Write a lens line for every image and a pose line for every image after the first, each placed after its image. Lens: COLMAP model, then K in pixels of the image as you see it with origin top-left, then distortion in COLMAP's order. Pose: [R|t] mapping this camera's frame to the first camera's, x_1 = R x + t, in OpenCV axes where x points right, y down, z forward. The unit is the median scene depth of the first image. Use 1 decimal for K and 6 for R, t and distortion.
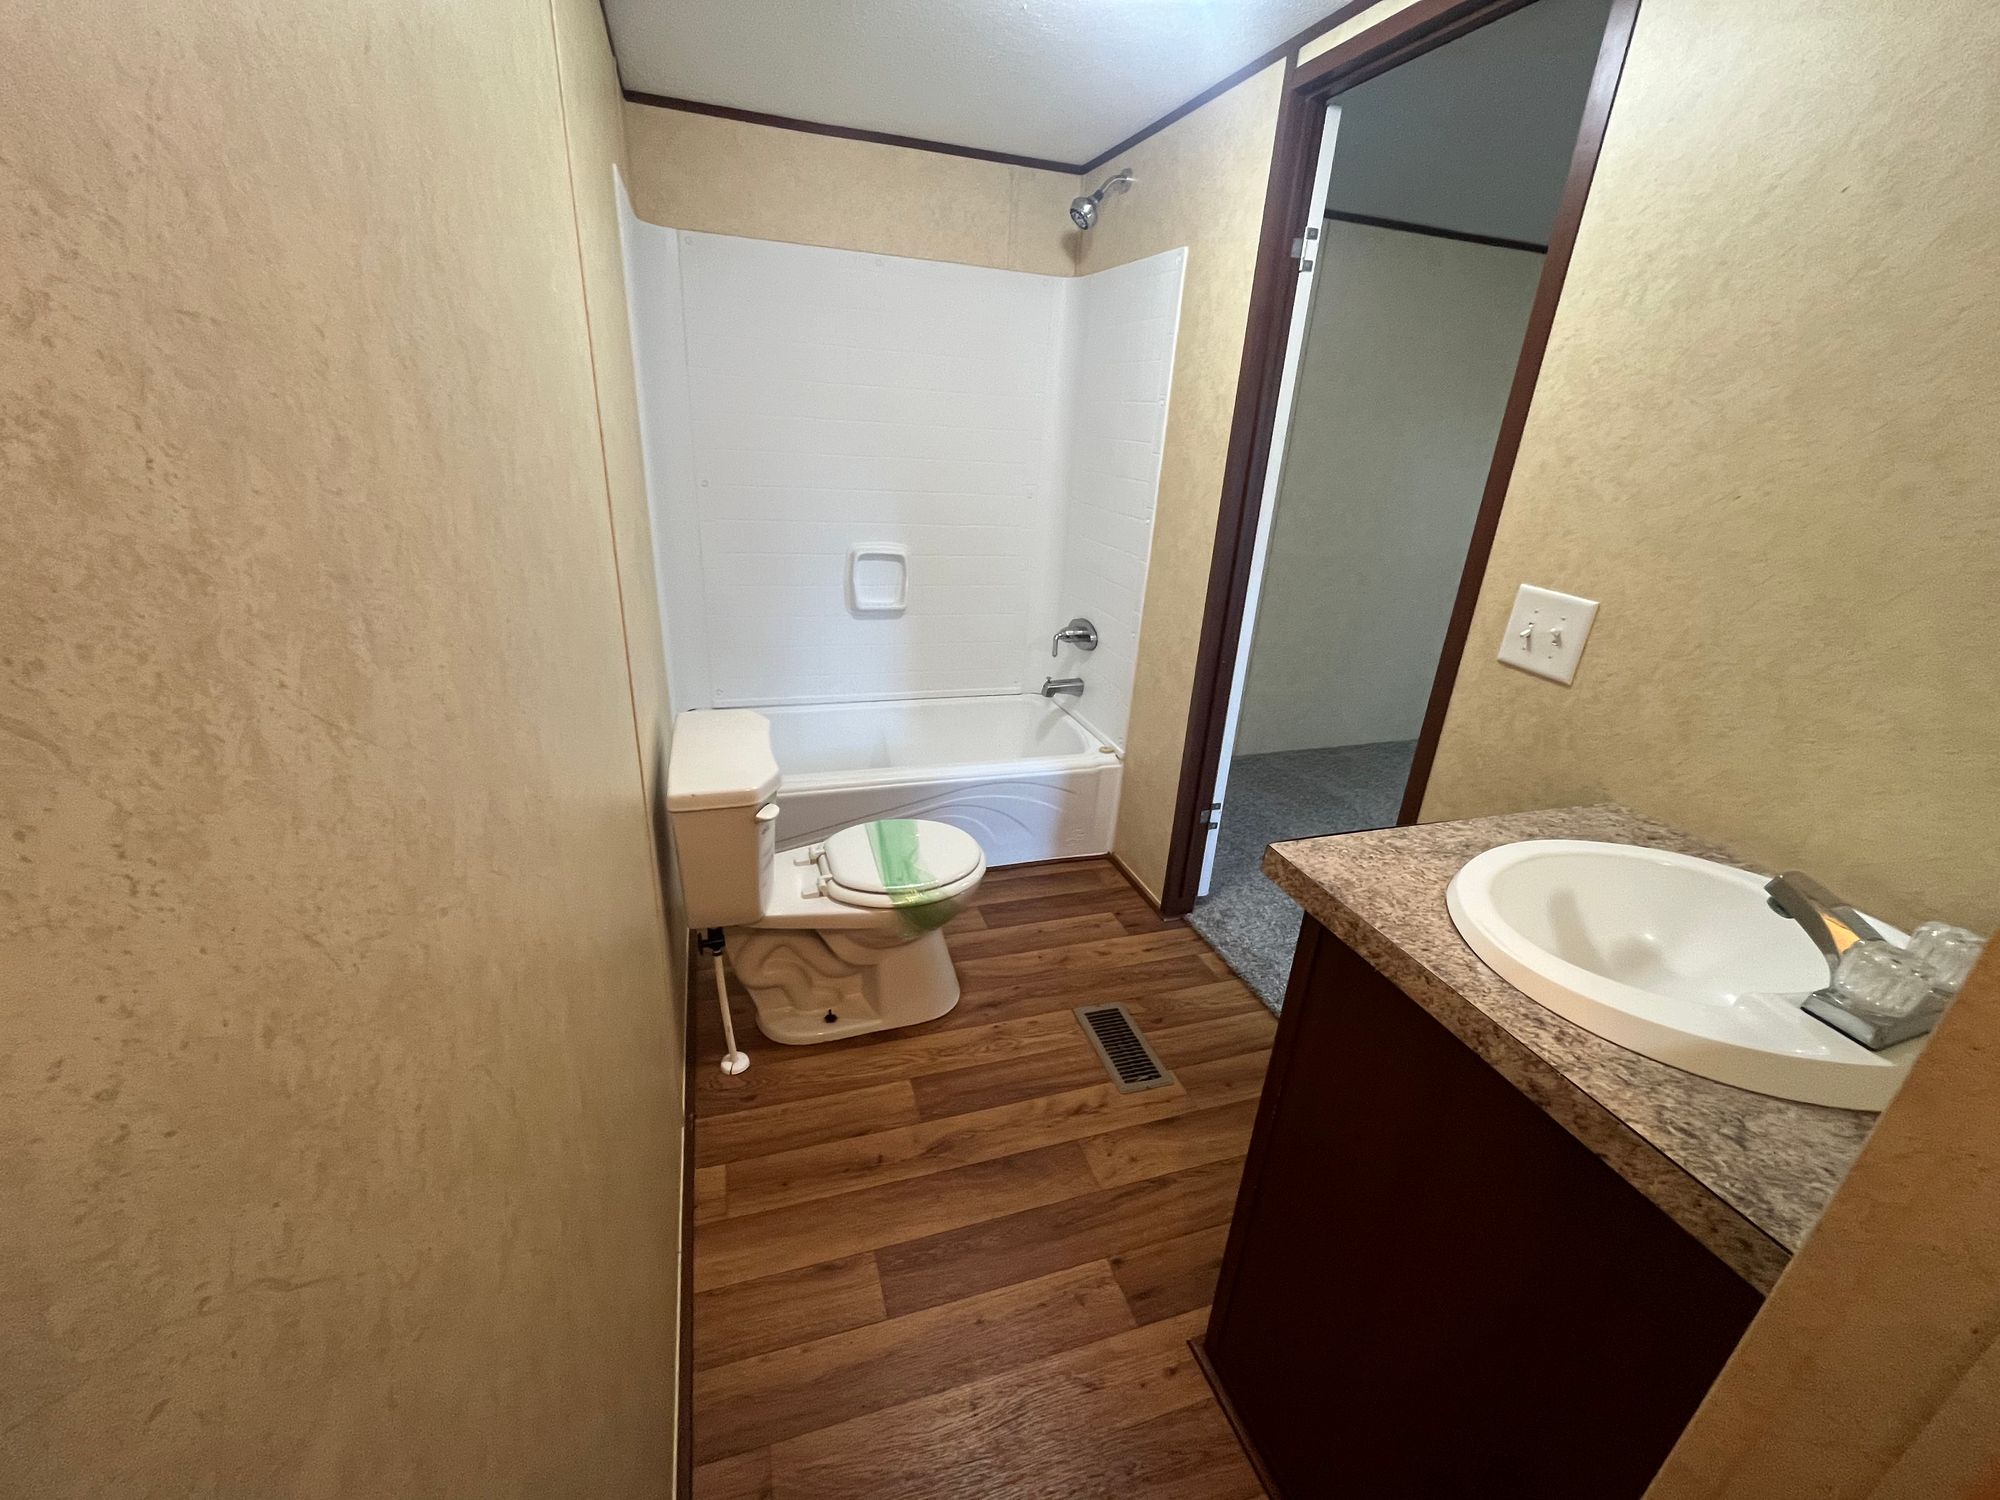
lens RADIAL K [[809.4, 0, 991.9], [0, 809.4, 752.3], [0, 0, 1]] dist [-0.002130, -0.000312]
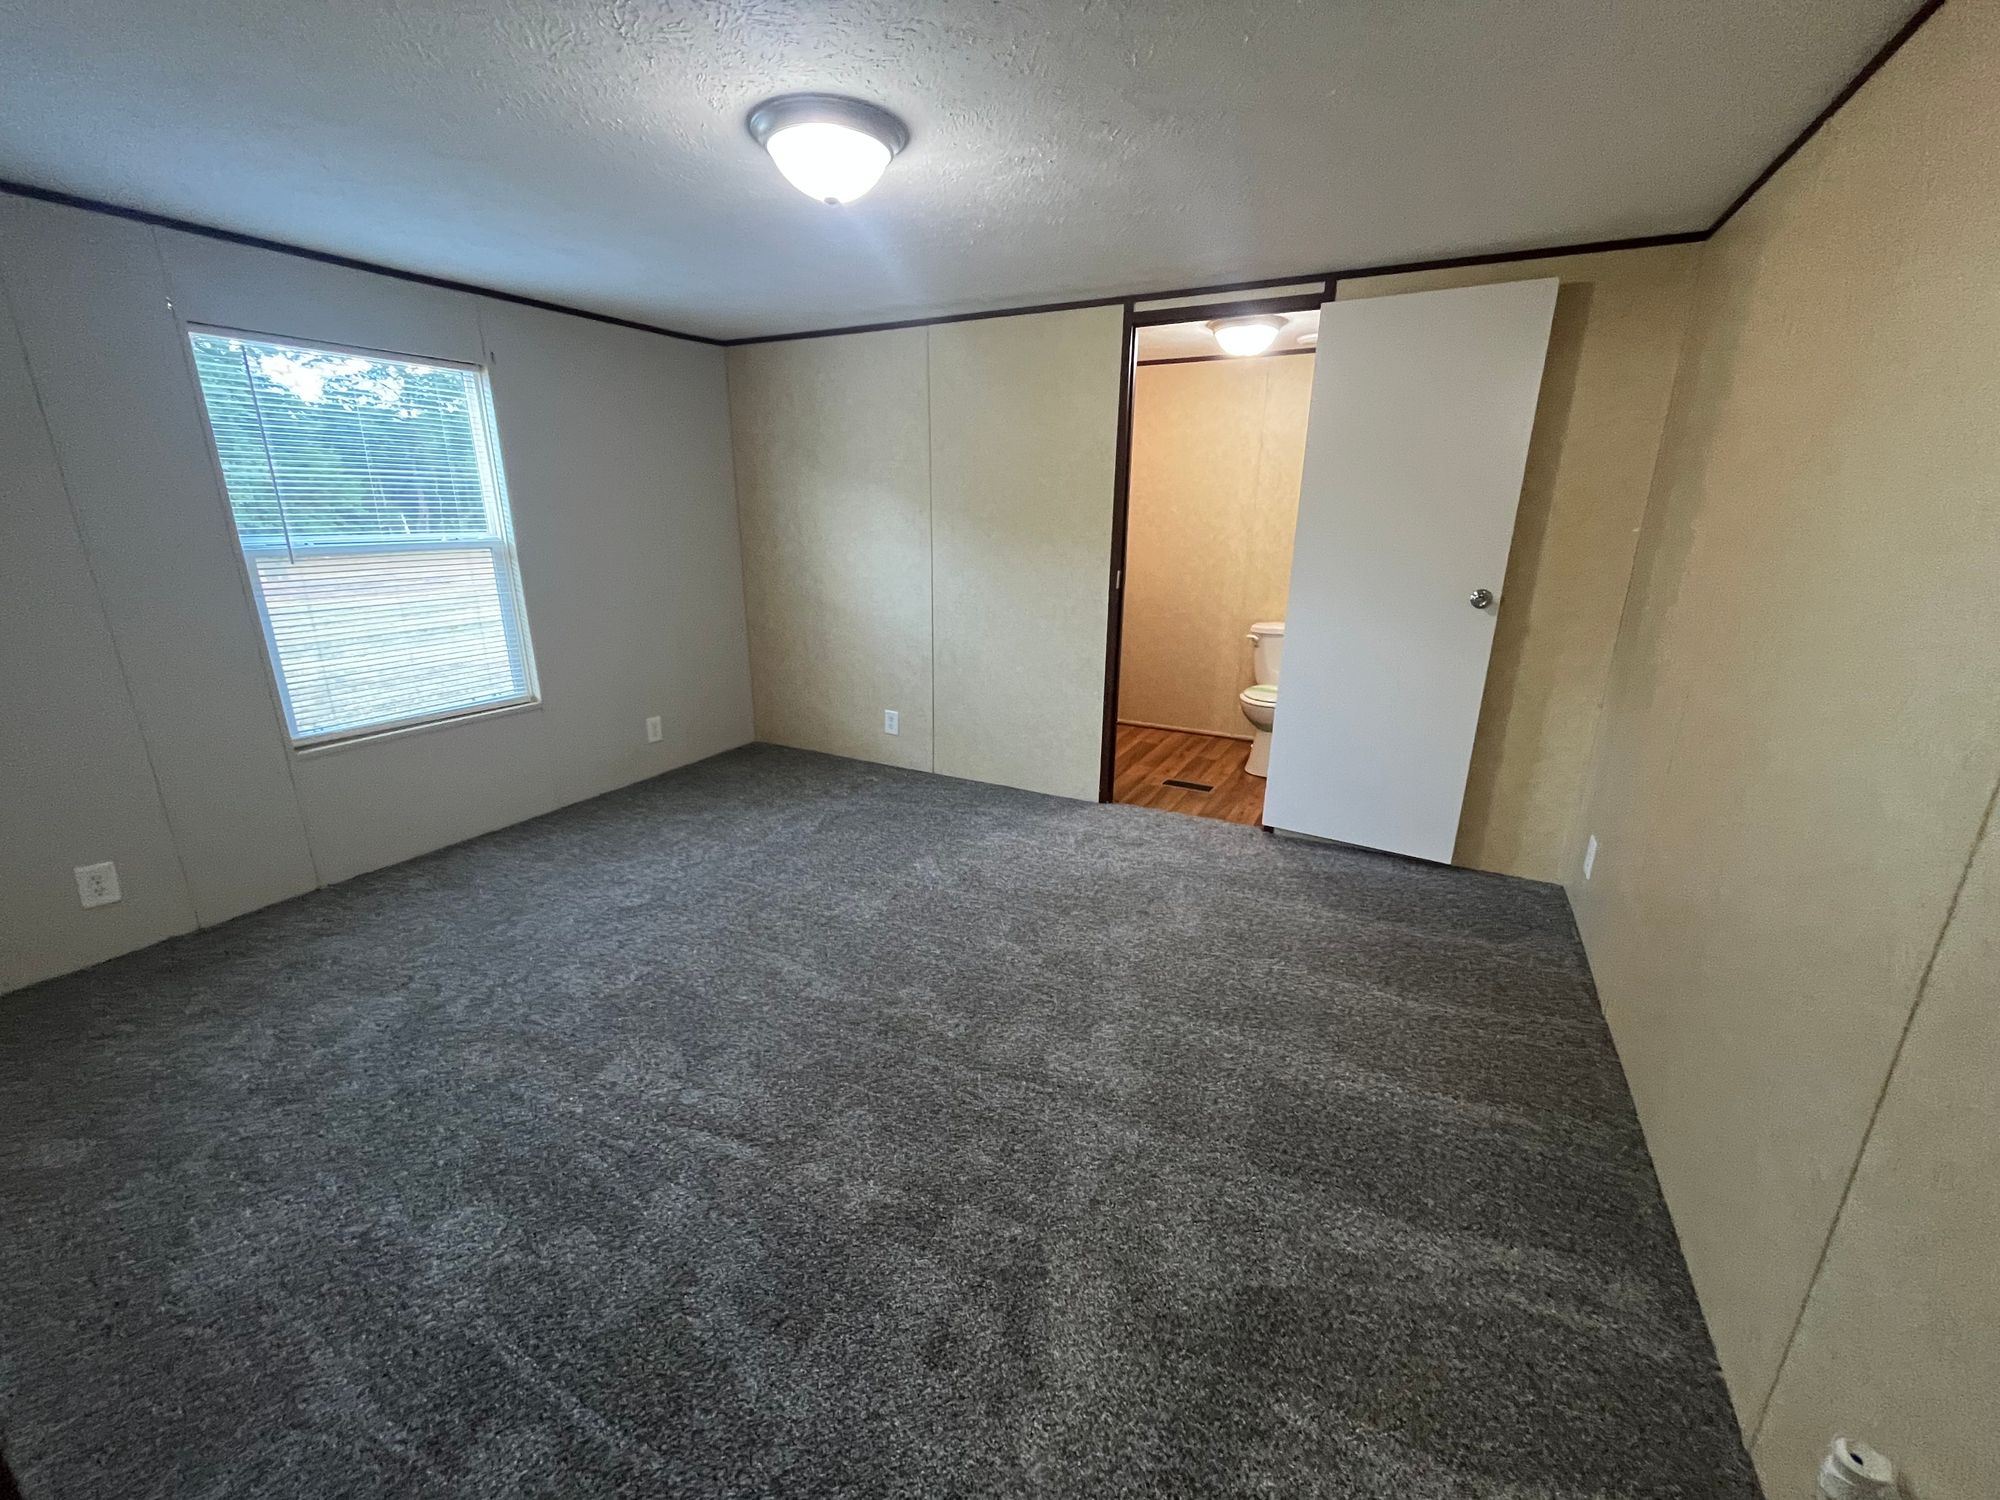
lens RADIAL K [[809.4, 0, 991.9], [0, 809.4, 752.3], [0, 0, 1]] dist [-0.002130, -0.000312]
pose [[-0.724602, 0.146538, -0.673409, 1.912038], [-0.298451, 0.814031, 0.498277, -0.598127], [0.621192, 0.562032, -0.546114, 1.766154]]
